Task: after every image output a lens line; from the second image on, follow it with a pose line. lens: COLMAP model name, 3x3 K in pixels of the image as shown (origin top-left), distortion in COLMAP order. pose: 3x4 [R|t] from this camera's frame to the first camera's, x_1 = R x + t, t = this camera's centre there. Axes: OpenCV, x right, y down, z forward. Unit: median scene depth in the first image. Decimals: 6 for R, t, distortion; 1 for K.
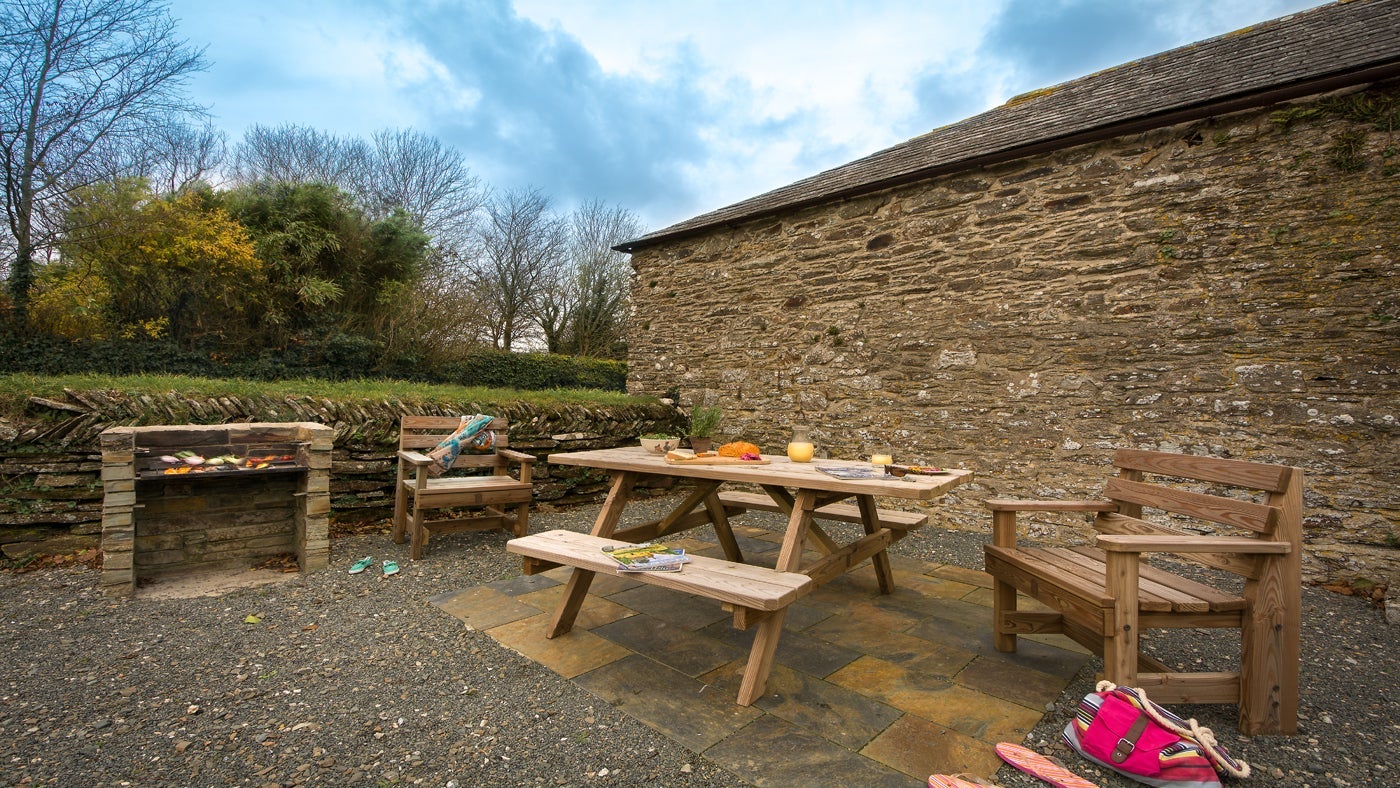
lens RADIAL K [[621.9, 0, 699.1], [0, 621.9, 392.8], [0, 0, 1]] dist [-0.006167, -0.001118]
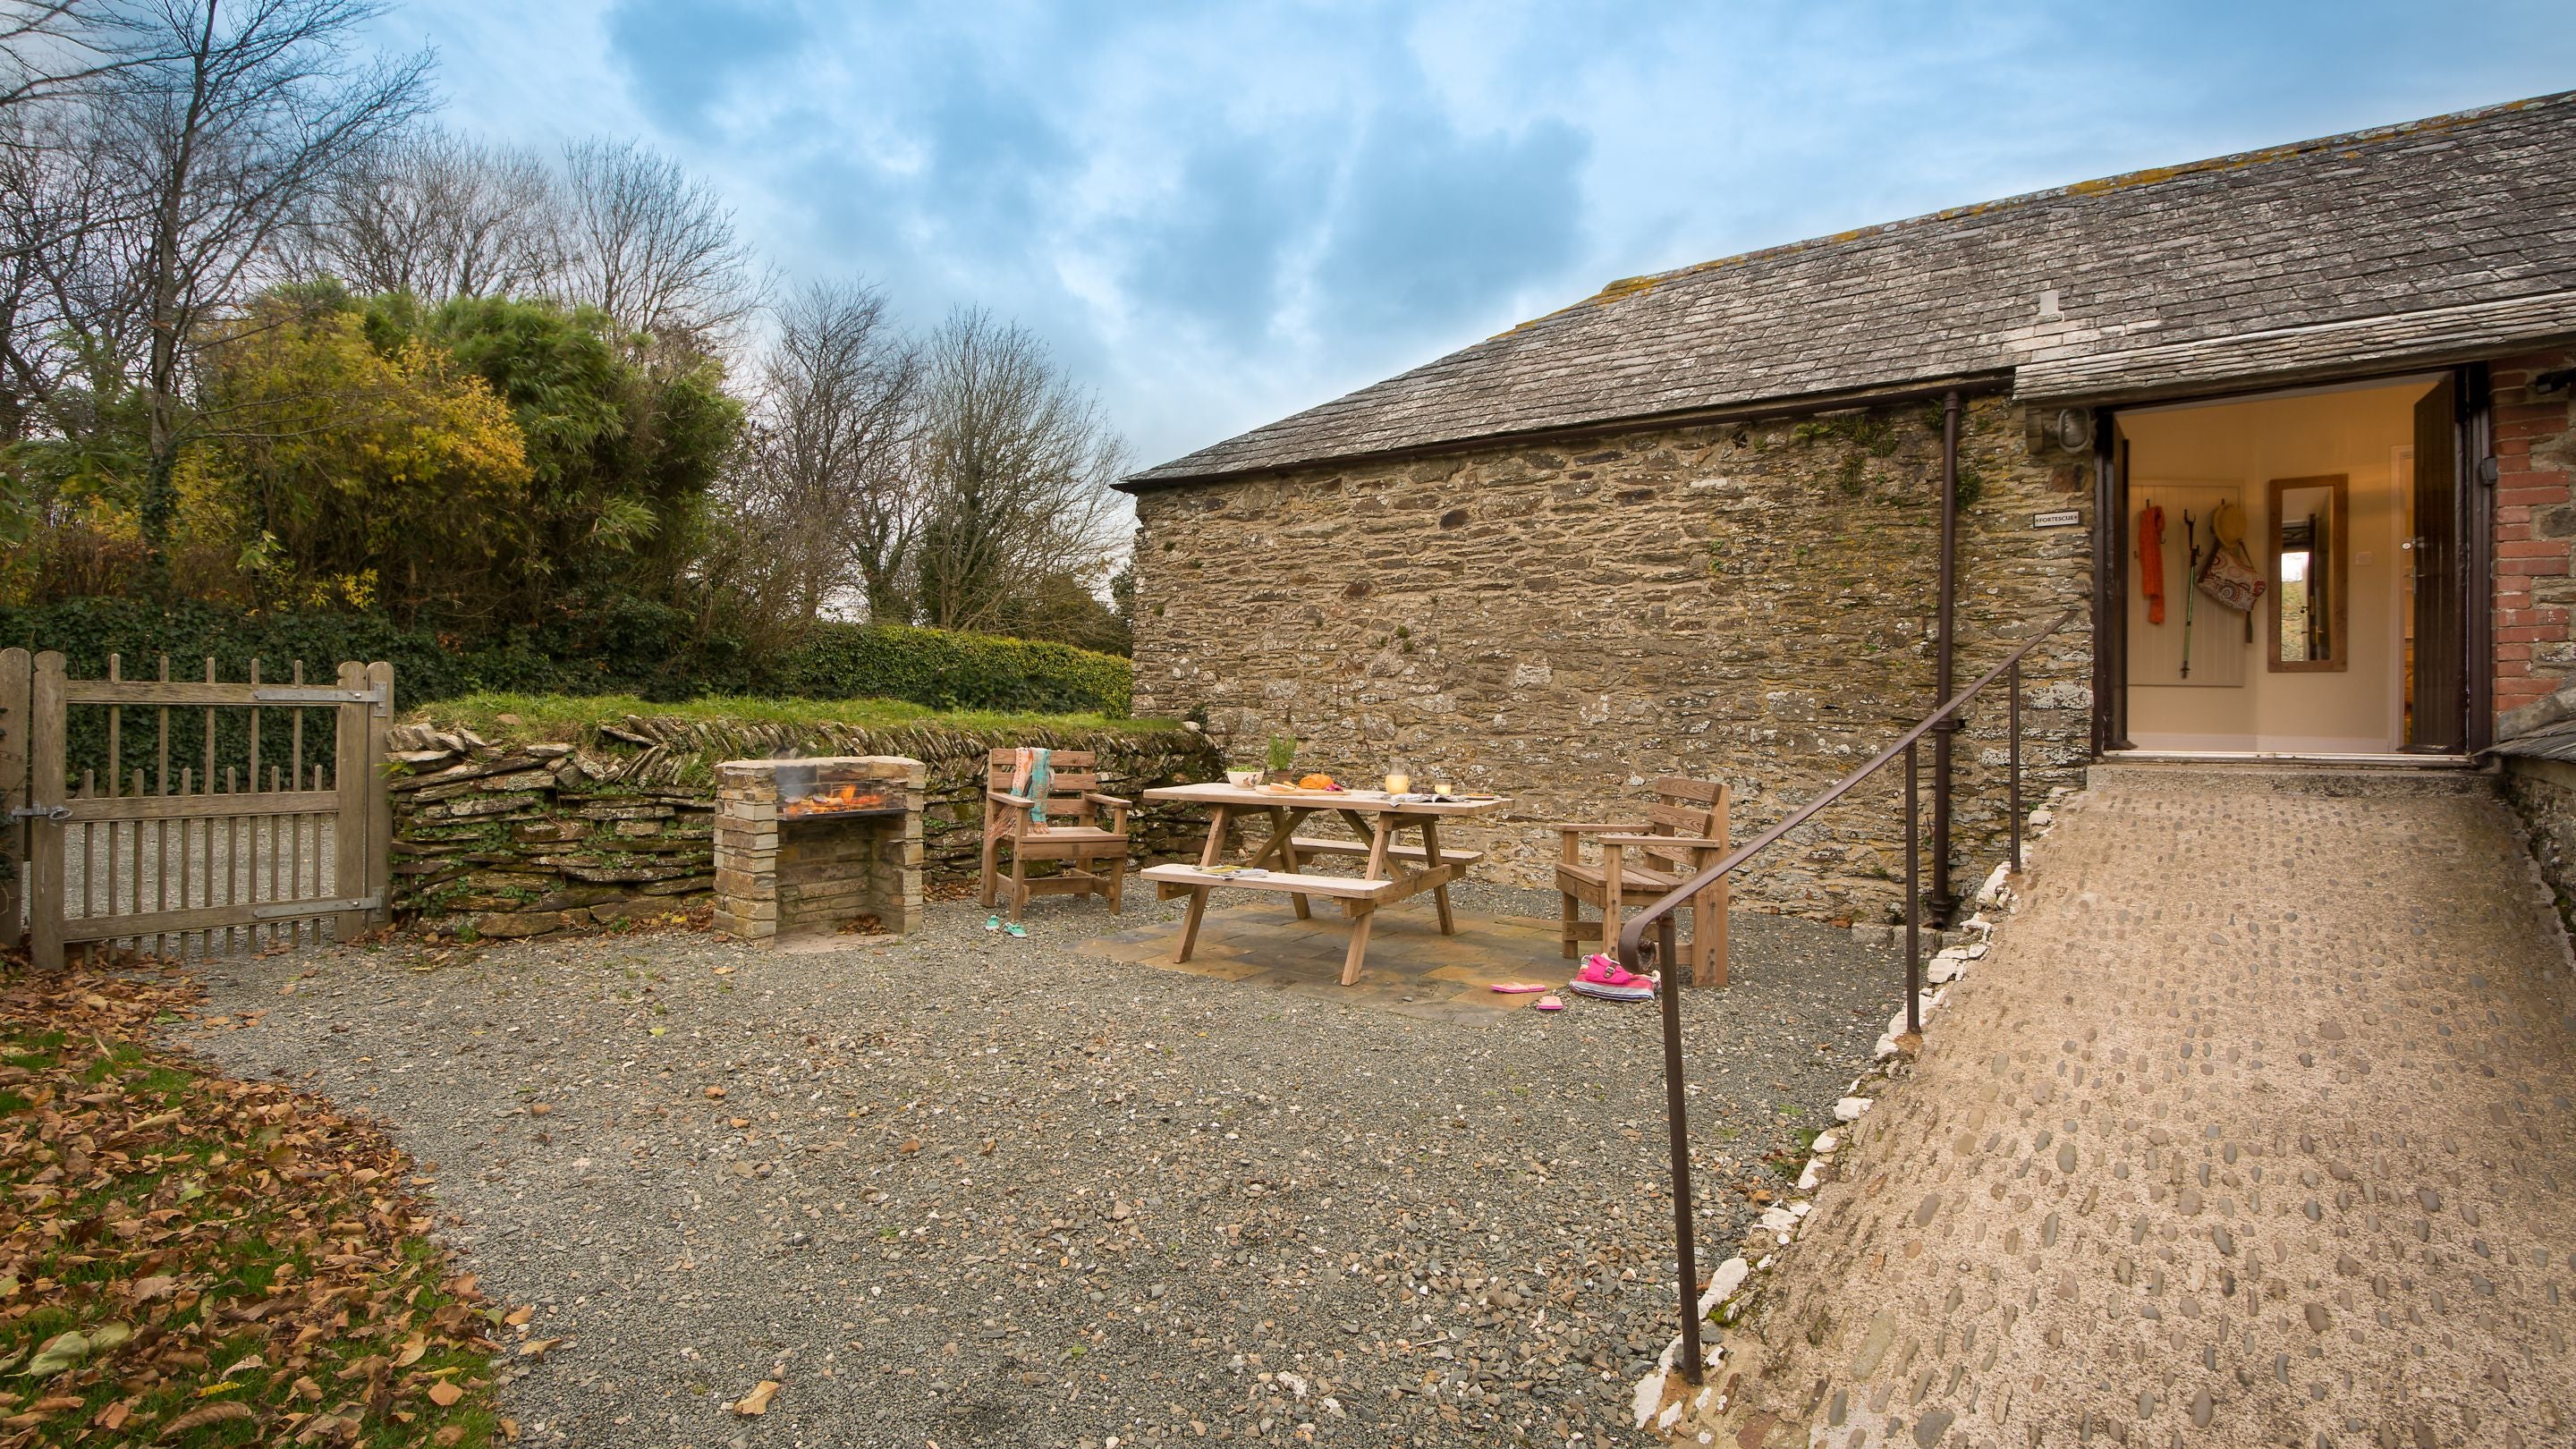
lens RADIAL K [[1144.3, 0, 1295.9], [0, 1144.3, 721.9], [0, 0, 1]] dist [-0.006167, -0.001118]
pose [[0.999823, -0.000433, 0.018822, 0.087105], [0.000184, 0.999912, 0.013237, -0.015412], [-0.018827, -0.013231, 0.999735, -0.495603]]
